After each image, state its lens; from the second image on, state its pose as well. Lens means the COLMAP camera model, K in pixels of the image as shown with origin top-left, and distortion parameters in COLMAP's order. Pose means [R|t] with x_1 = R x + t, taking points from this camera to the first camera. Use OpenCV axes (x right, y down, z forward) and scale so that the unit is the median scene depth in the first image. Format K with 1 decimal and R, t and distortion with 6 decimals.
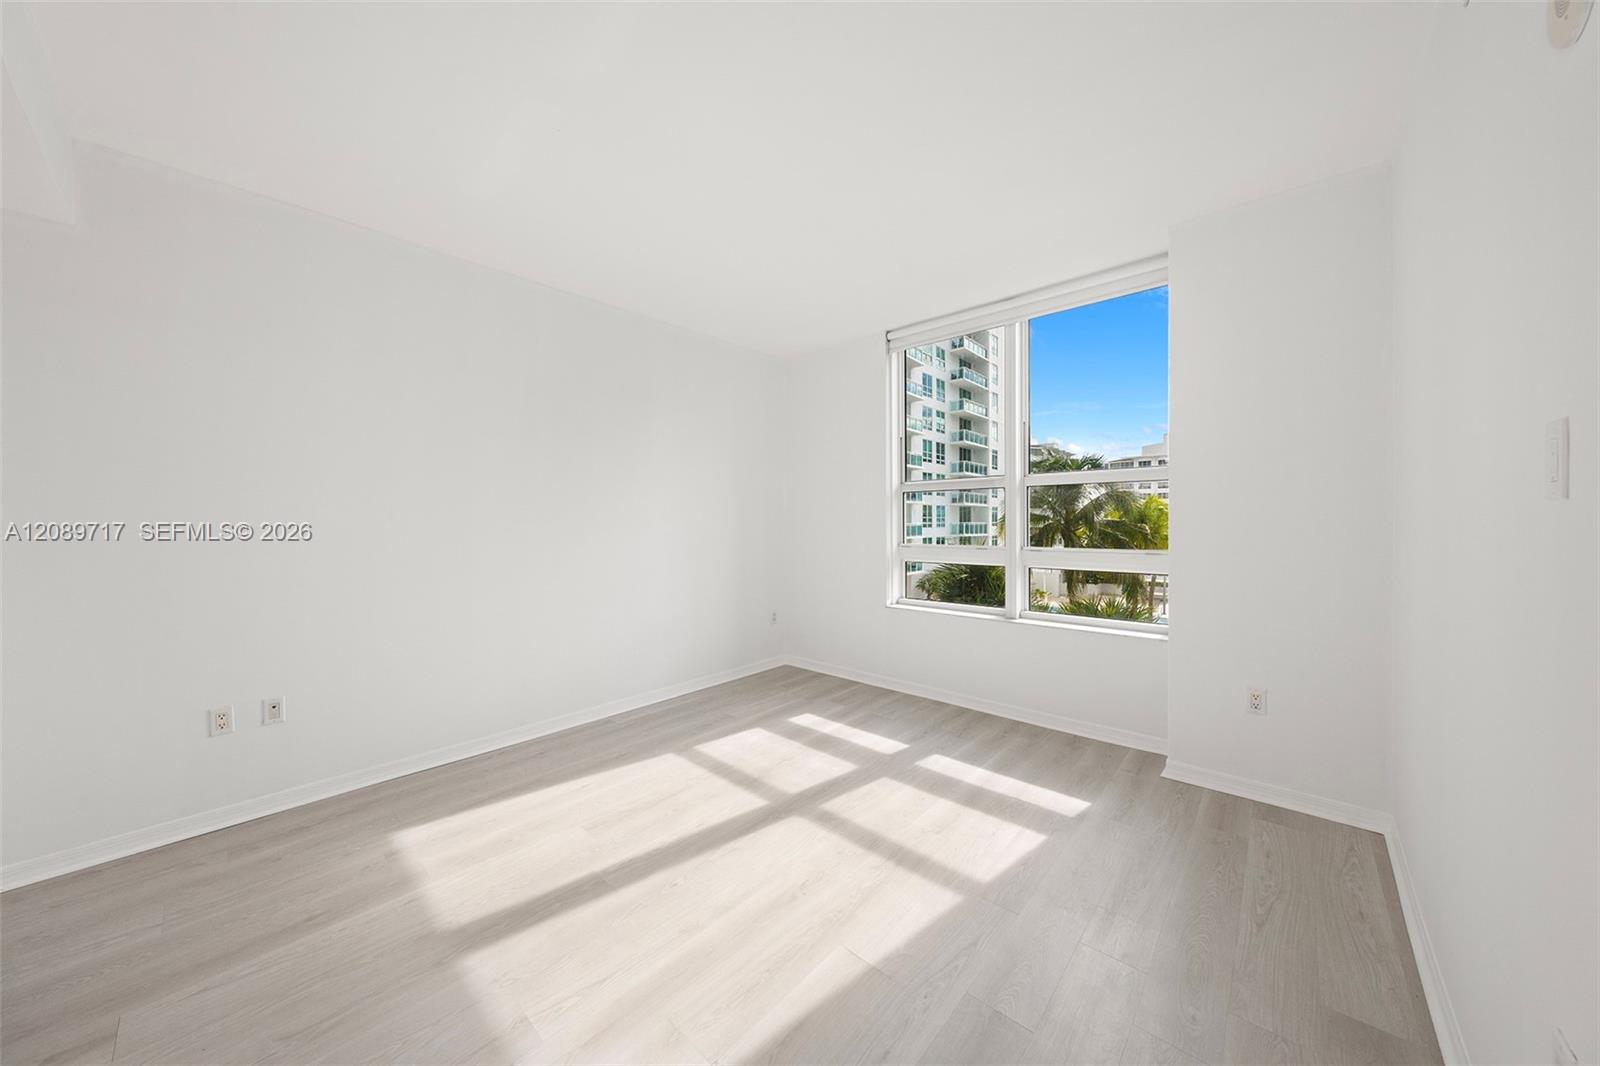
lens RADIAL K [[557.9, 0, 763.0], [0, 557.9, 528.8], [0, 0, 1]] dist [-0.006916, 0.000529]
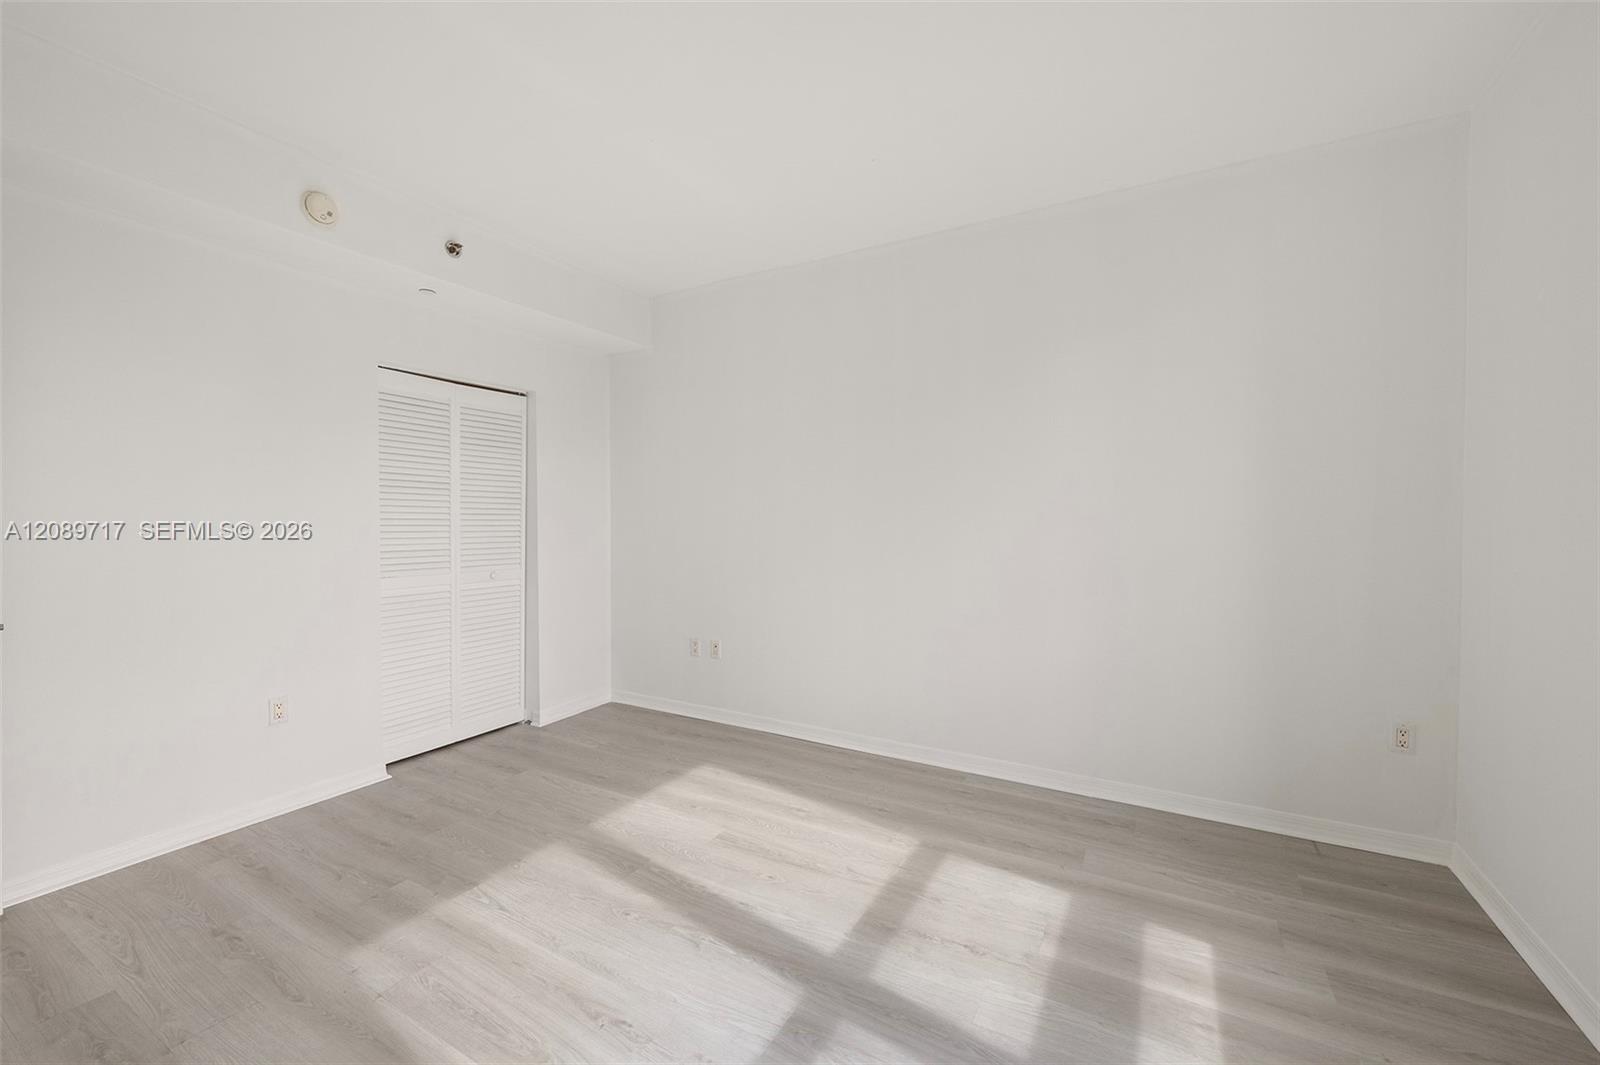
lens RADIAL K [[639.2, 0, 792.6], [0, 639.2, 523.0], [0, 0, 1]] dist [0.001080, -0.000134]
pose [[0.225185, 0.010372, -0.974261, 0.651246], [-0.013331, 0.999883, 0.007564, -0.005467], [0.974225, 0.011285, 0.225296, 0.730403]]
